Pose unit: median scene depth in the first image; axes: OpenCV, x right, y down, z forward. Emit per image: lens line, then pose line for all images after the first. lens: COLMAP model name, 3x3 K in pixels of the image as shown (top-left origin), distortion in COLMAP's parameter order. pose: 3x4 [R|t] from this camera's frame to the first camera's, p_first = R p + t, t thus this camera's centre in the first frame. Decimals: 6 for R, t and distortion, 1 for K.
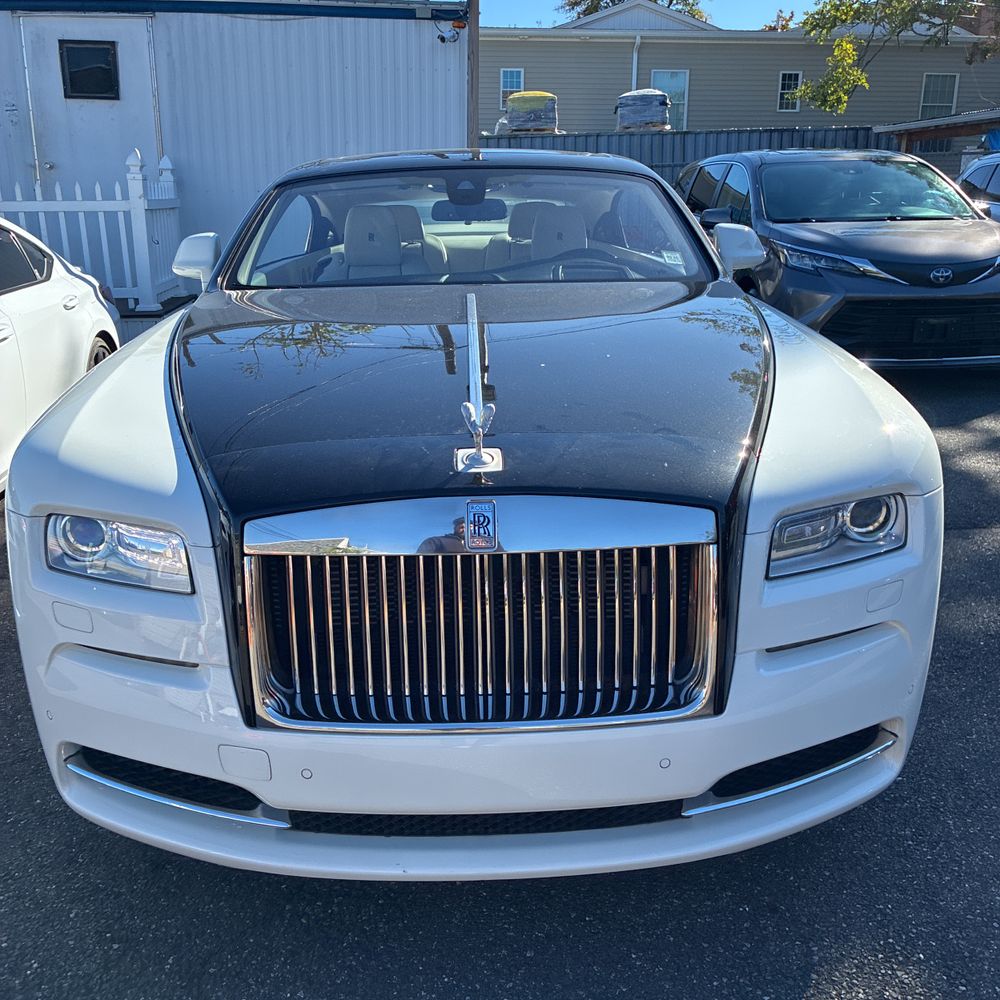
lens RADIAL K [[1027.3, 0, 493.4], [0, 1027.3, 505.9], [0, 0, 1]] dist [0.034290, 0.000000]
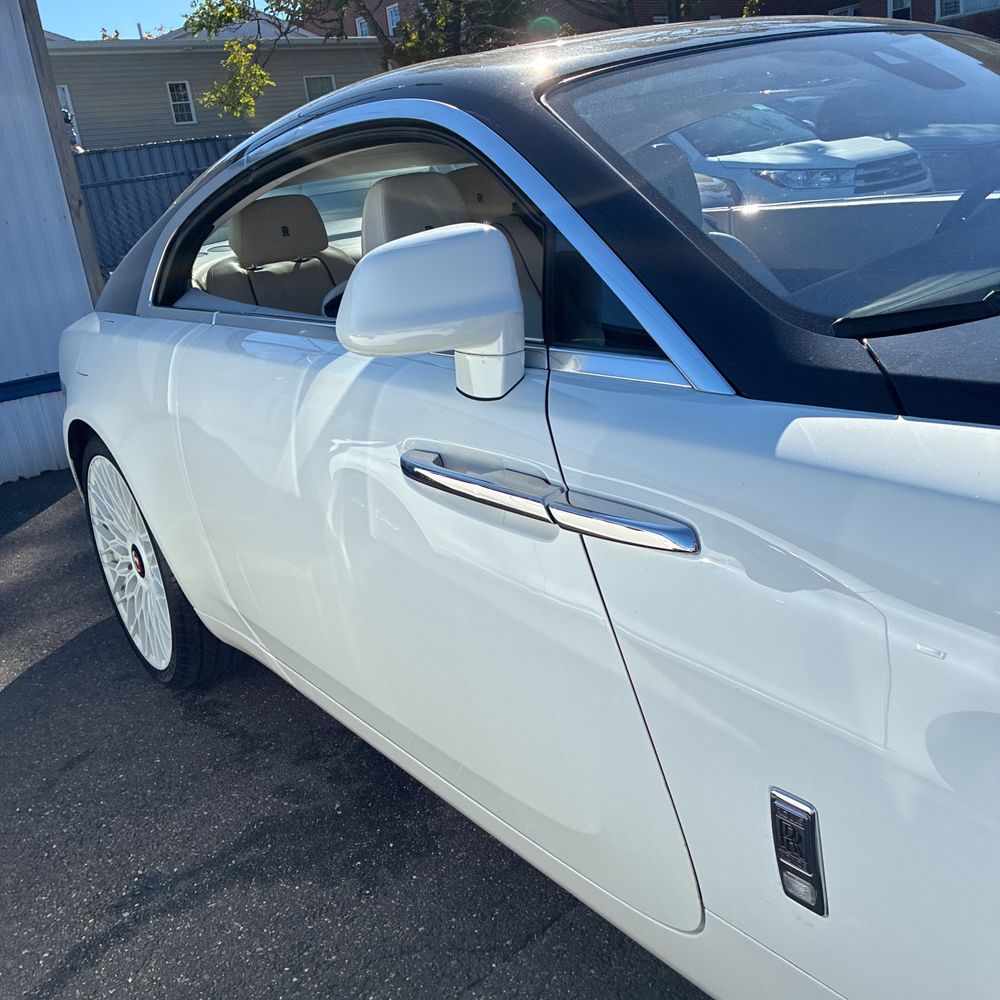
lens RADIAL K [[1027.3, 0, 502.1], [0, 1027.3, 525.1], [0, 0, 1]] dist [0.034290, 0.000000]
pose [[0.817815, -0.280556, 0.502460, -0.067126], [0.283067, 0.956300, 0.073239, -0.026400], [-0.501050, 0.082334, 0.861493, 0.097650]]
